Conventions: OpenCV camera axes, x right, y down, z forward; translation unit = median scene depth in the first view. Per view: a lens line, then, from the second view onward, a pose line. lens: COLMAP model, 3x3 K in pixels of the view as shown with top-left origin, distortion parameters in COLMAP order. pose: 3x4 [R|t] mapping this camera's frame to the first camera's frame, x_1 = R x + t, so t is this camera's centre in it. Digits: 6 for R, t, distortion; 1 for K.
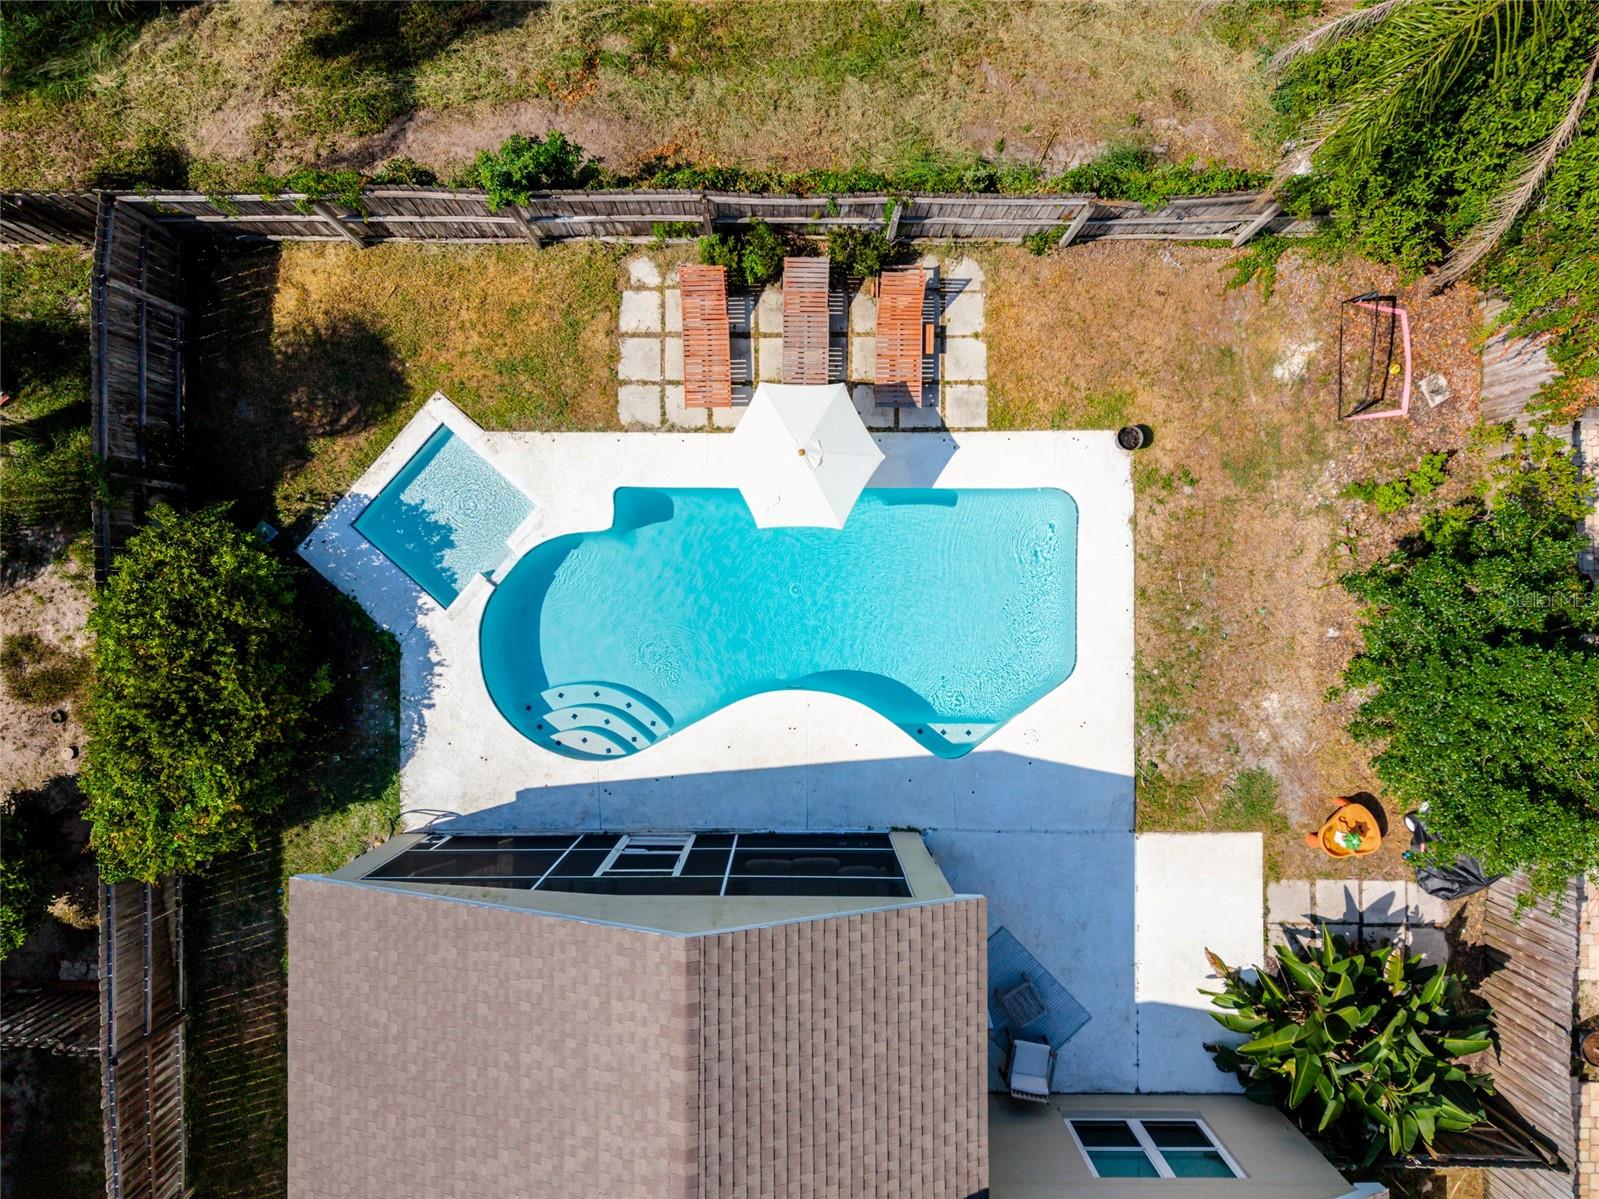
lens RADIAL K [[1106.6, 0, 799.5], [0, 1106.6, 599.5], [0, 0, 1]] dist [0.041128, -0.047999]
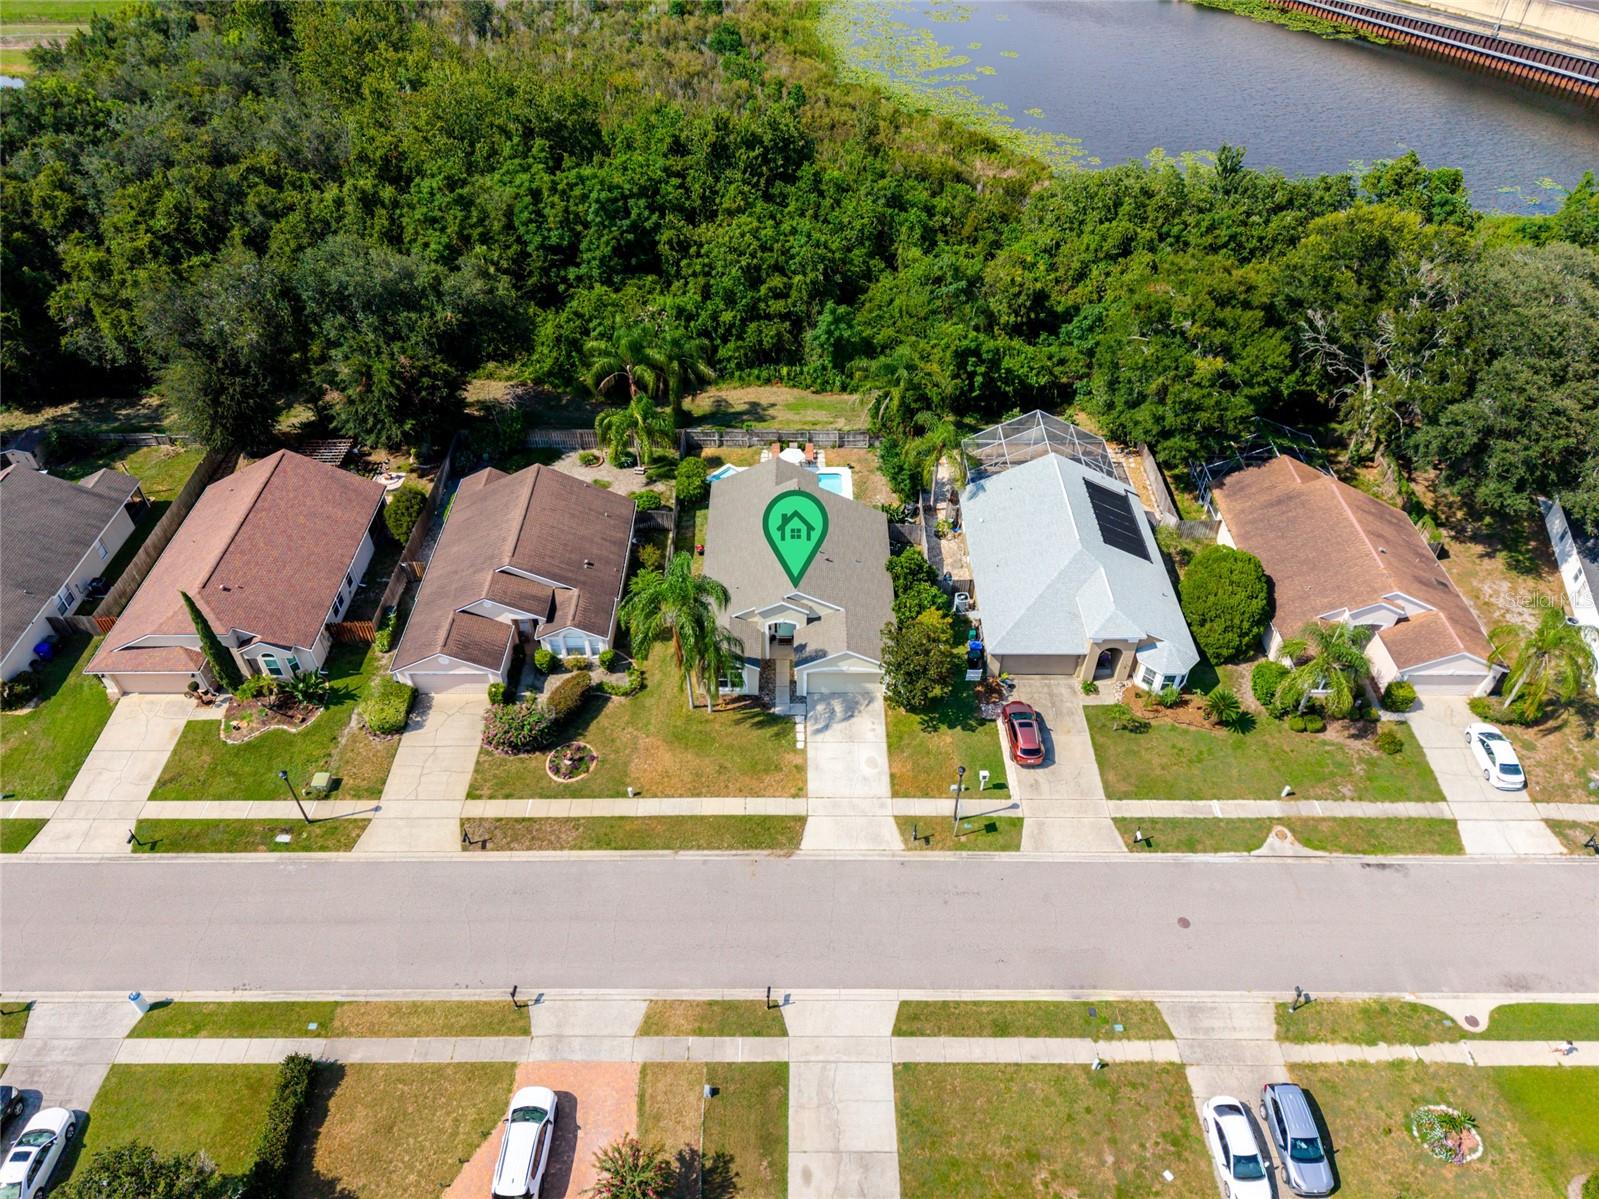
lens RADIAL K [[1080.8, 0, 792.5], [0, 1080.8, 599.4], [0, 0, 1]] dist [0.000965, -0.003792]
pose [[0.999969, 0.000551, -0.007897, 0.047808], [-0.006095, 0.690170, -0.723622, 4.278630], [0.005052, 0.723647, 0.690151, -2.281267]]
